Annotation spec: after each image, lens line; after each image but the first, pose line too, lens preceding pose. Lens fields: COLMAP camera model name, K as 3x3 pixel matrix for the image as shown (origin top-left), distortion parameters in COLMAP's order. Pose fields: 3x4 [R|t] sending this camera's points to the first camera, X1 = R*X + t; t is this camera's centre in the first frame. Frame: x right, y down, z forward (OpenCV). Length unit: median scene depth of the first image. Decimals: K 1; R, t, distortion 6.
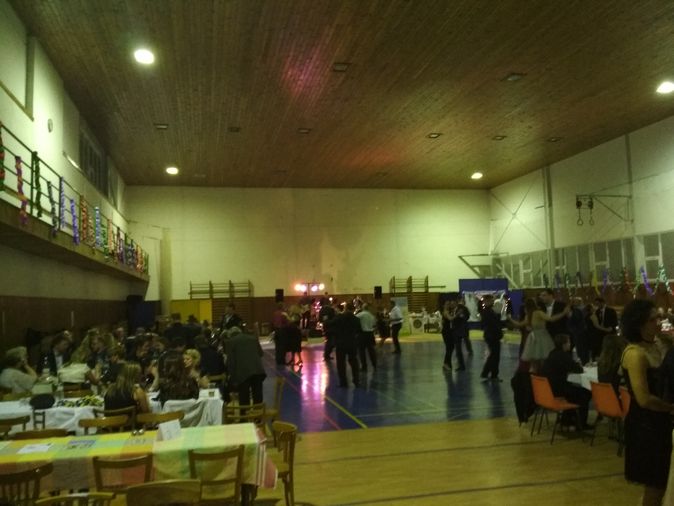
lens RADIAL K [[599.1, 0, 338.1], [0, 599.1, 251.8], [0, 0, 1]] dist [0.086709, -0.174452]
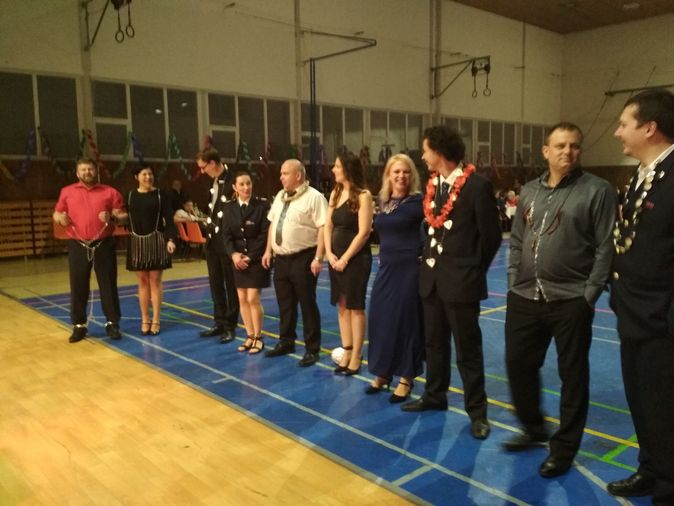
lens RADIAL K [[599.1, 0, 341.3], [0, 599.1, 263.2], [0, 0, 1]] dist [0.086709, -0.174452]
pose [[-0.465824, -0.093960, 0.879875, -0.236982], [-0.064433, 0.995309, 0.072175, 0.115263], [-0.882528, -0.023073, -0.469693, 1.236701]]
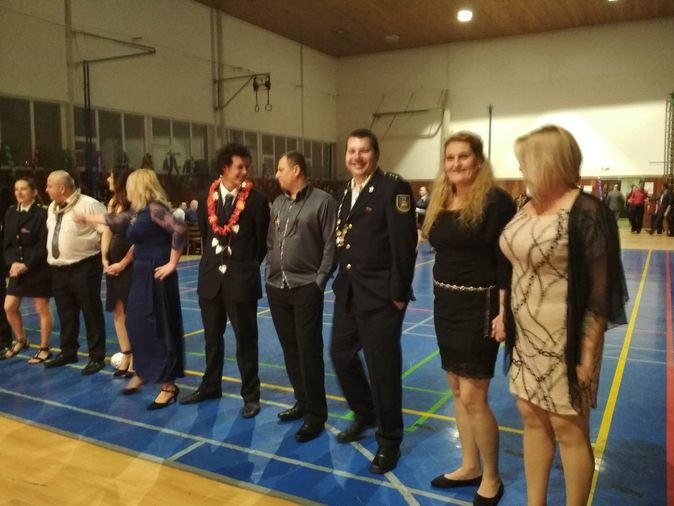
lens RADIAL K [[599.1, 0, 342.0], [0, 599.1, 255.1], [0, 0, 1]] dist [0.086709, -0.174452]
pose [[-0.737948, -0.052274, 0.672830, -0.246470], [-0.050137, 0.998487, 0.022585, 0.115686], [-0.672992, -0.017067, -0.739453, 1.240559]]
